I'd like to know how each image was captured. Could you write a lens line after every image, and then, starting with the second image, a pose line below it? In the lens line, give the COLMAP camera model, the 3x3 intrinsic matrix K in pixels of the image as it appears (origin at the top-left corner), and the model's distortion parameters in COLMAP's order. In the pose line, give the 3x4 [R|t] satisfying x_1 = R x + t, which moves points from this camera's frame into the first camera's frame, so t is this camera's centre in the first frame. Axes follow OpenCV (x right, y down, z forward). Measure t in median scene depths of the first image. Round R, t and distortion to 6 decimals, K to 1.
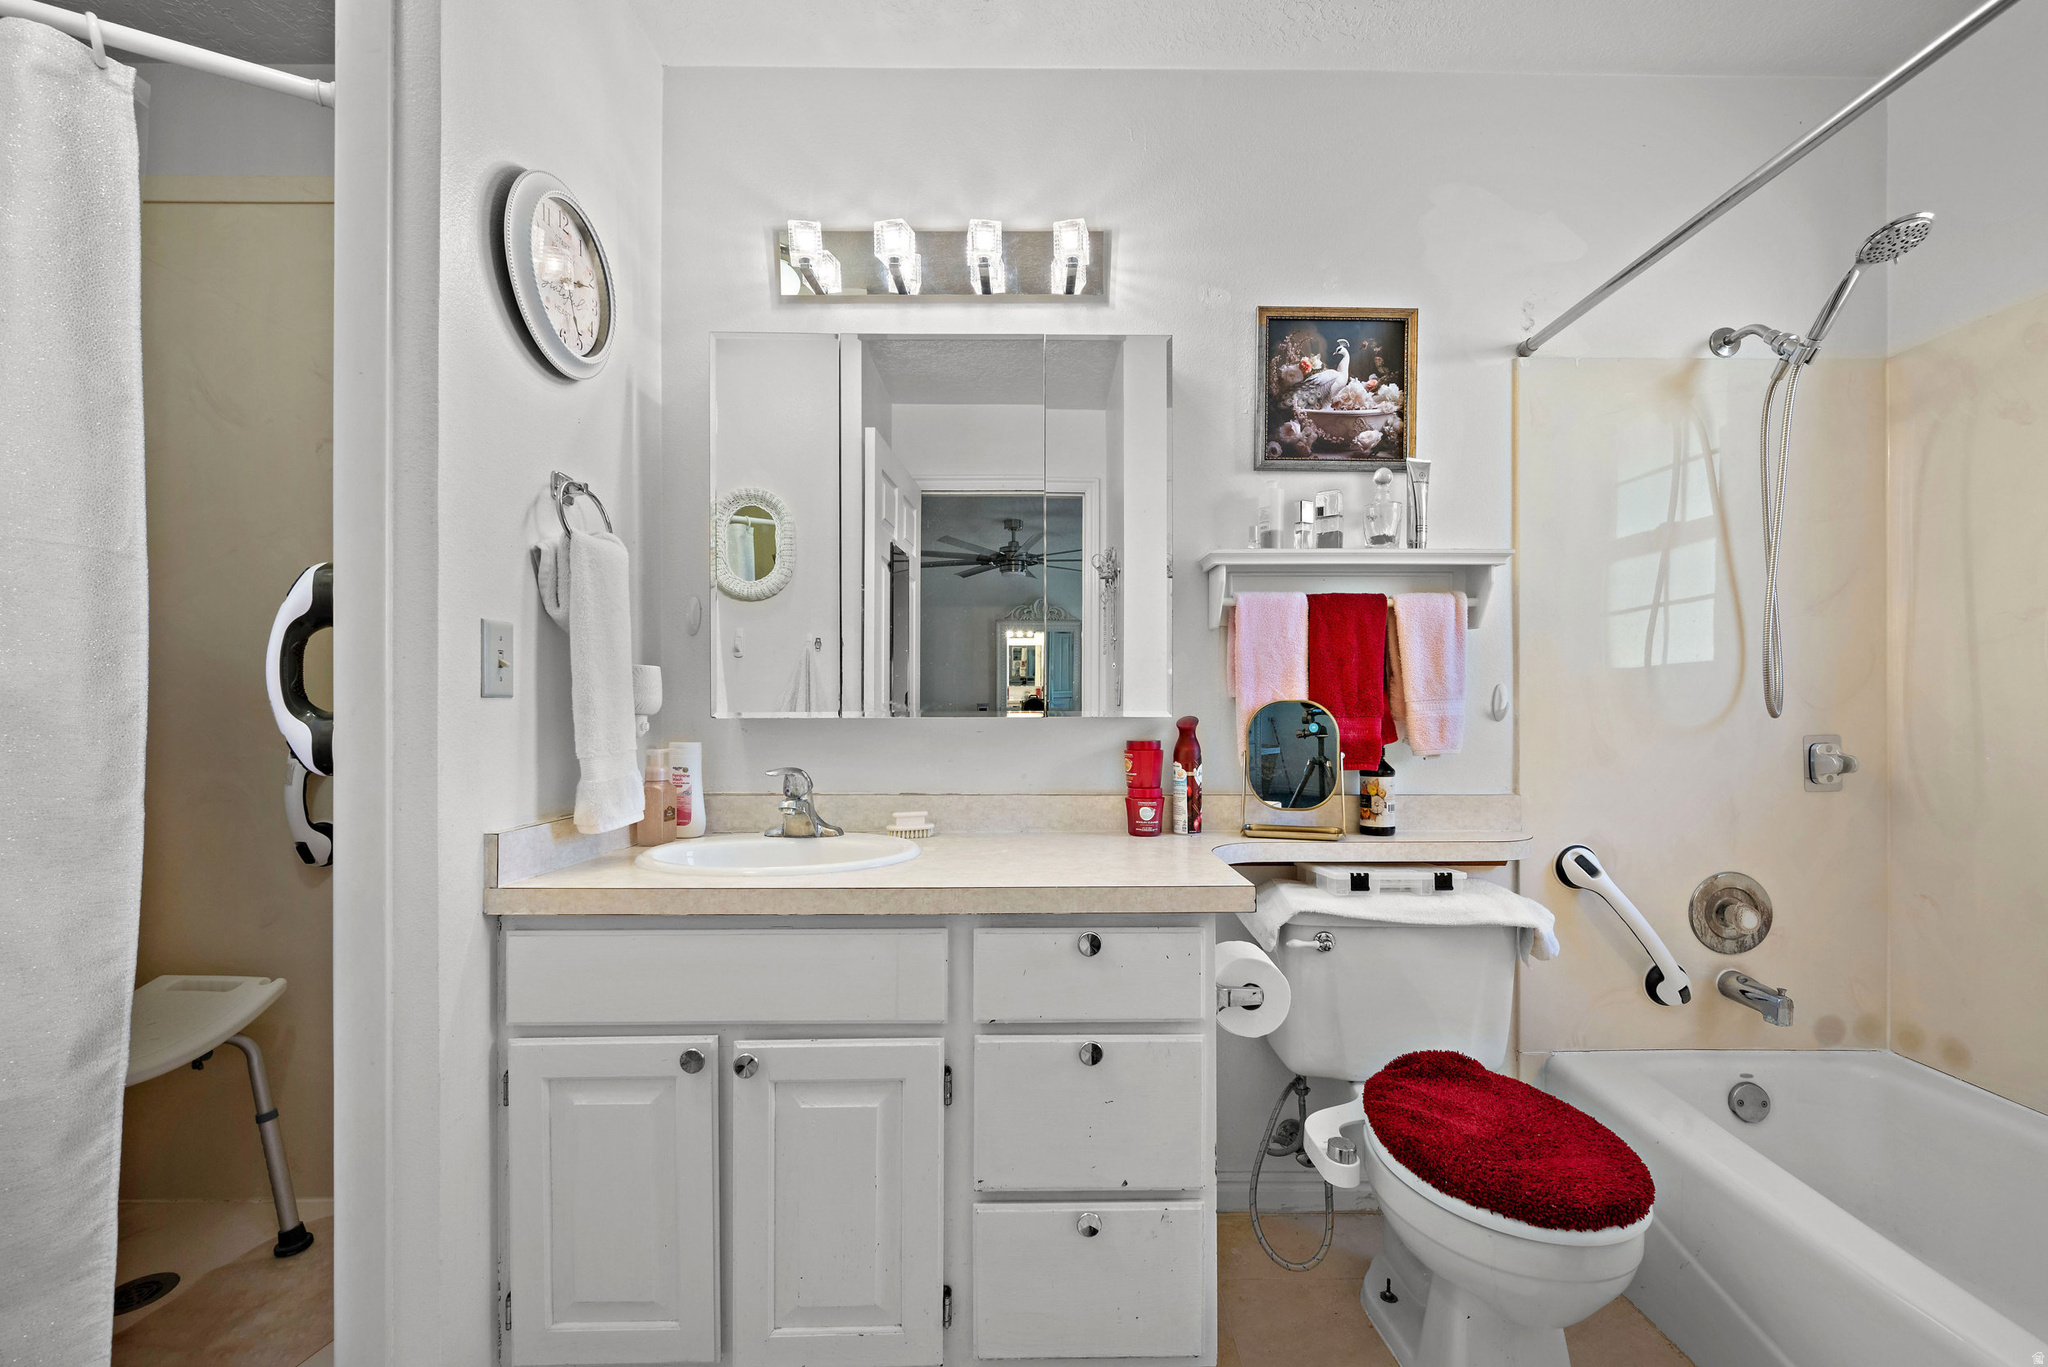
lens RADIAL K [[824.3, 0, 1031.7], [0, 824.3, 692.3], [0, 0, 1]] dist [0.000039, -0.000257]
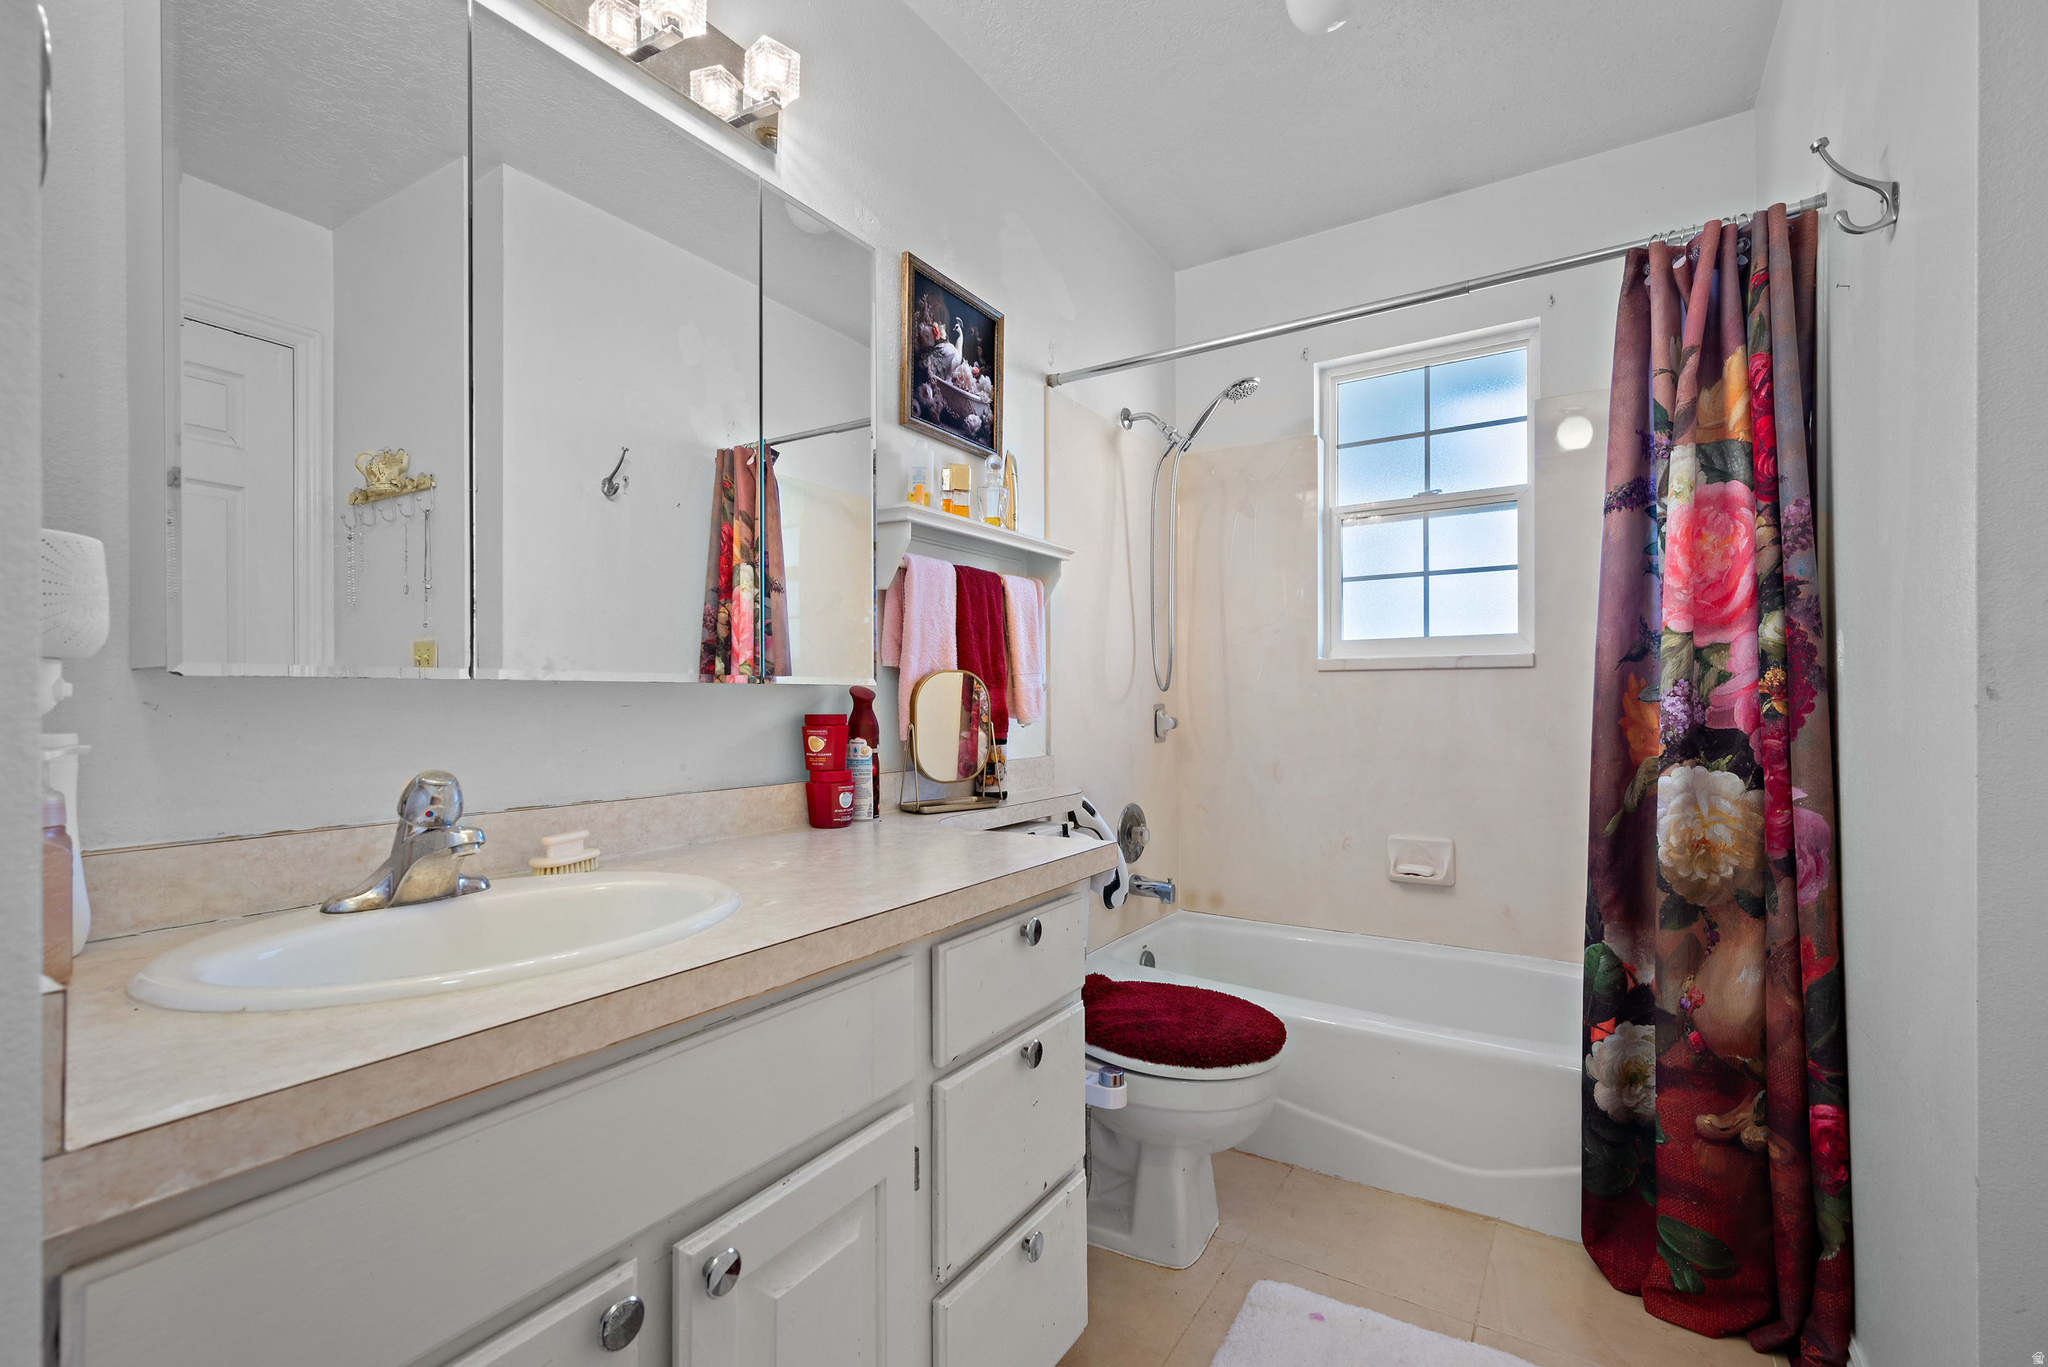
lens RADIAL K [[901.0, 0, 1024.0], [0, 901.0, 683.5], [0, 0, 1]] dist [-0.000445, 0.000100]
pose [[0.542640, 0.014308, 0.839843, -0.513980], [-0.013818, 0.999872, -0.008107, 0.031390], [-0.839852, -0.007206, 0.542768, 0.329302]]
